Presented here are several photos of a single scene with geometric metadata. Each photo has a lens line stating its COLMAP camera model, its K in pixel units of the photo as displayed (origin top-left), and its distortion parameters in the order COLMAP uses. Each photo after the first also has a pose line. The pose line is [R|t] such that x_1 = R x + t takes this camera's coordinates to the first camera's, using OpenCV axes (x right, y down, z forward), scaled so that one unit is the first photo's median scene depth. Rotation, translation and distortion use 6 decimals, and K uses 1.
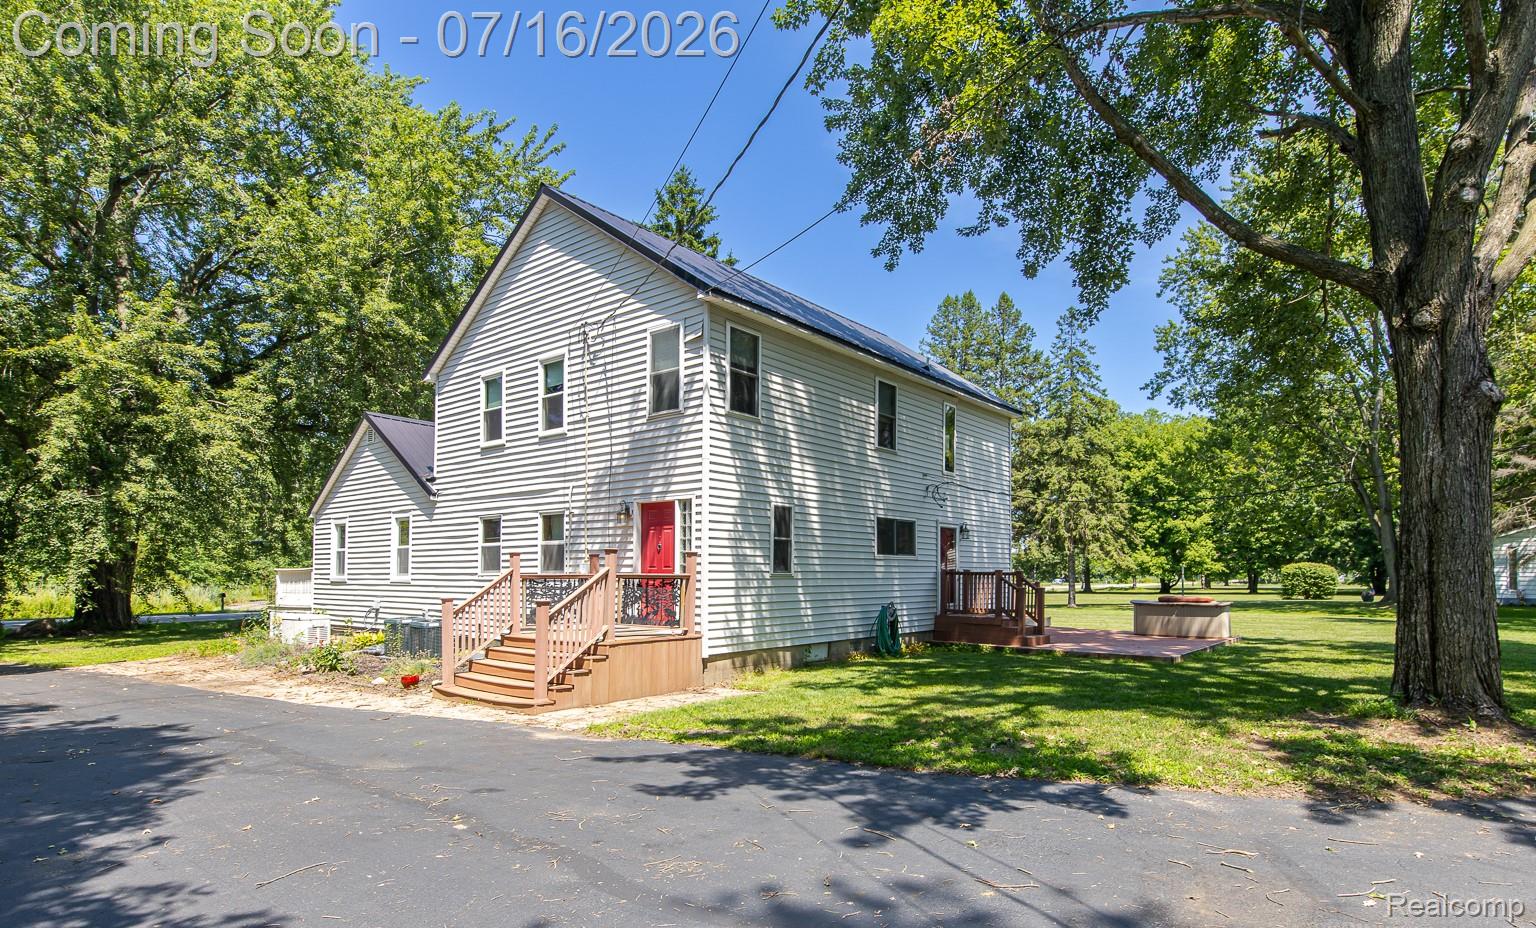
lens RADIAL K [[804.8, 0, 800.6], [0, 804.8, 553.1], [0, 0, 1]] dist [-0.001945, -0.002074]
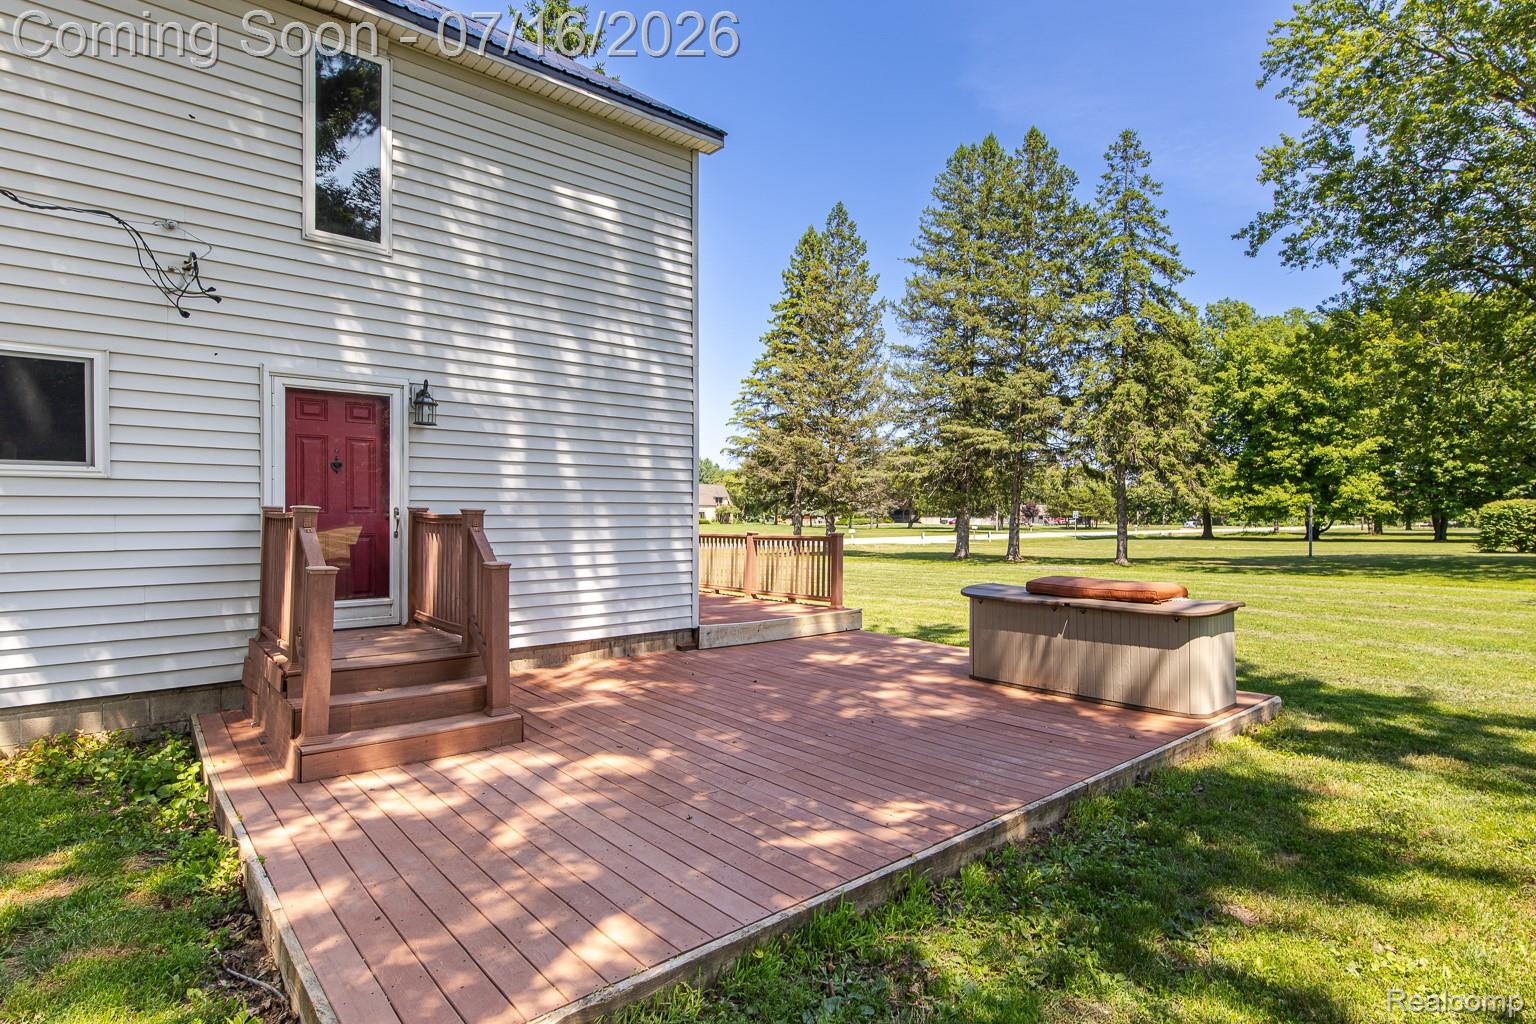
lens RADIAL K [[778.4, 0, 764.2], [0, 778.4, 522.3], [0, 0, 1]] dist [0.000688, 0.001978]
pose [[0.977973, -0.001493, -0.208726, 0.393750], [0.008333, 0.999457, 0.031894, 0.015394], [0.208565, -0.032930, 0.977454, 0.620180]]
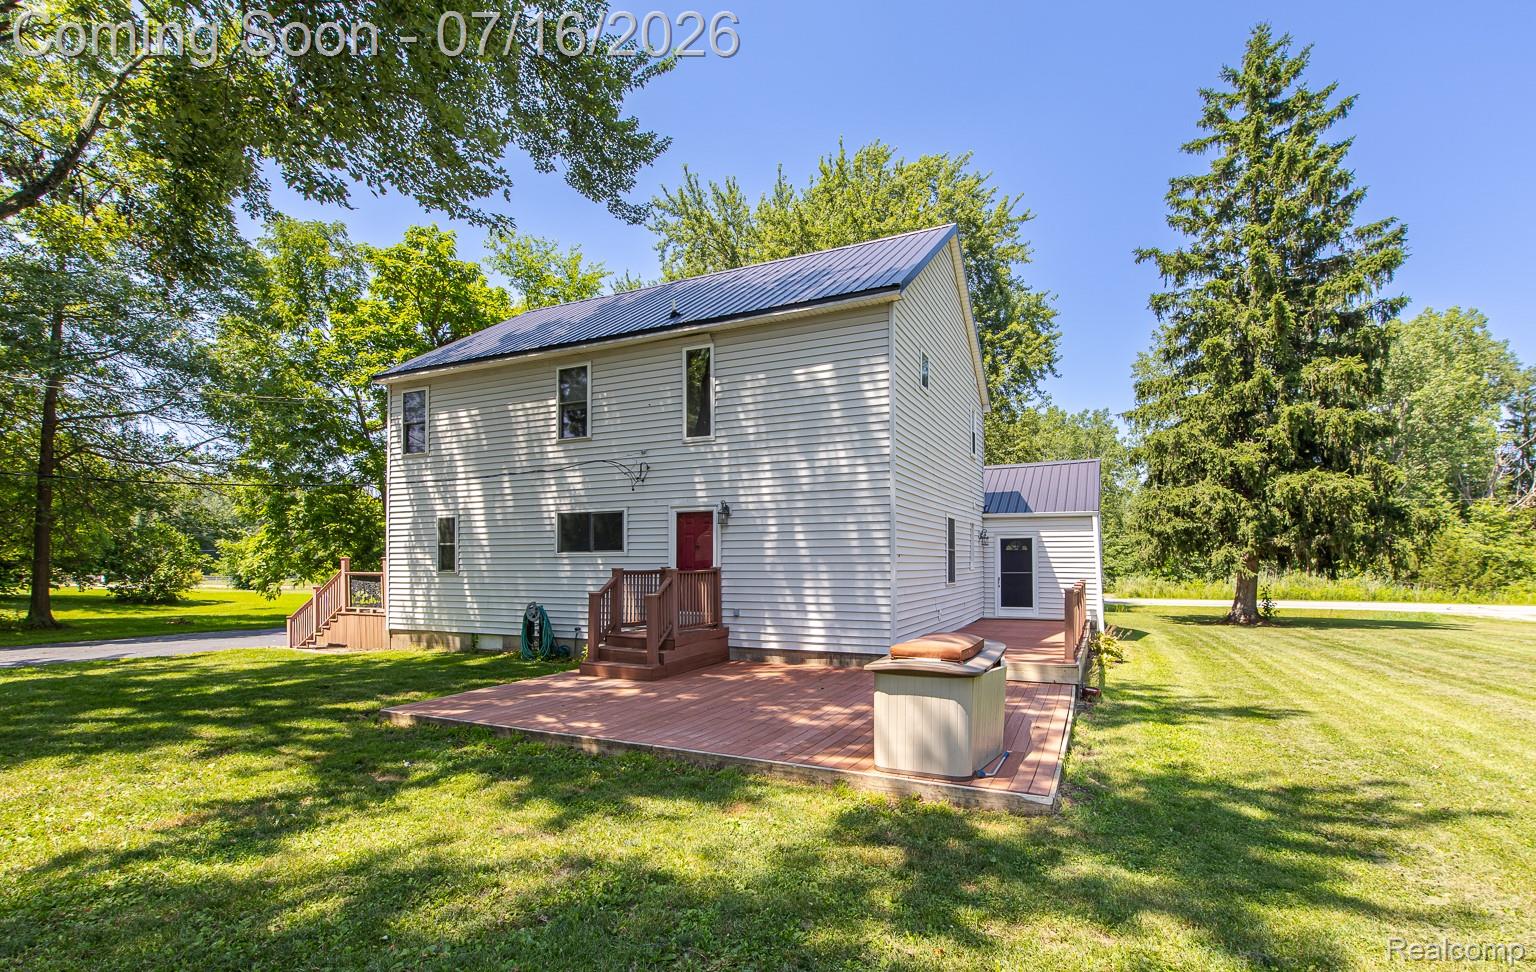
lens RADIAL K [[694.4, 0, 796.6], [0, 694.4, 559.6], [0, 0, 1]] dist [0.001086, 0.000078]
pose [[0.224304, -0.012815, -0.974435, 0.743657], [0.026251, 0.999630, -0.007103, 0.017987], [0.974166, -0.023986, 0.224558, 0.841001]]
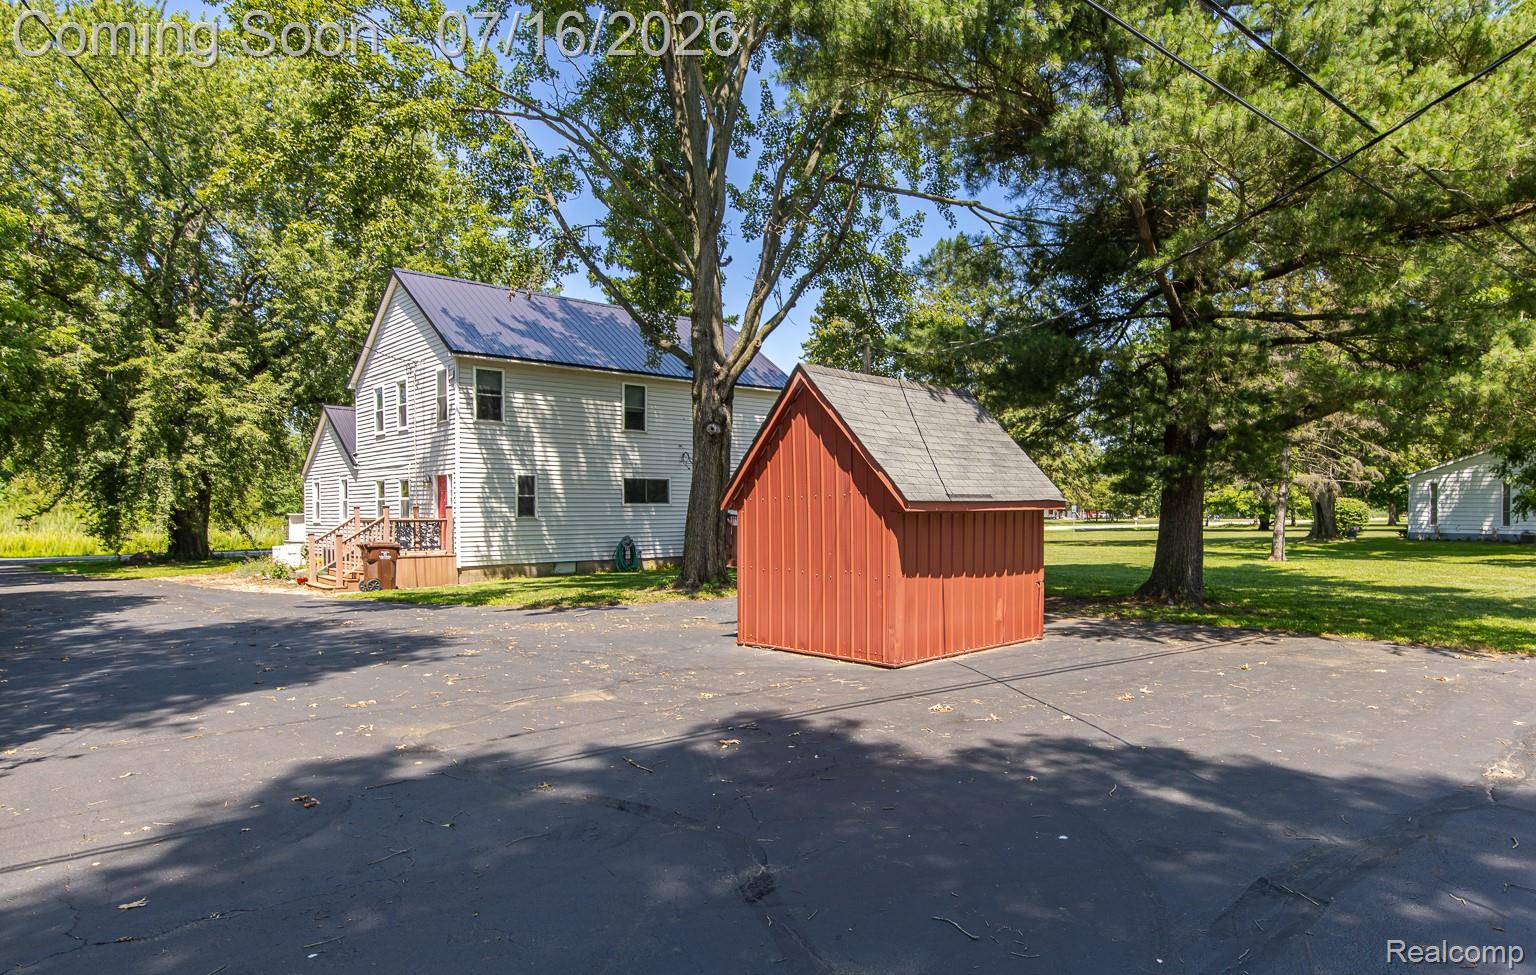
lens RADIAL K [[935.3, 0, 846.0], [0, 935.3, 535.2], [0, 0, 1]] dist [-0.002013, 0.001025]
pose [[0.989576, -0.002560, -0.143989, 0.572781], [0.010288, 0.998544, 0.052954, -0.021012], [0.143643, -0.053883, 0.988162, -0.489965]]
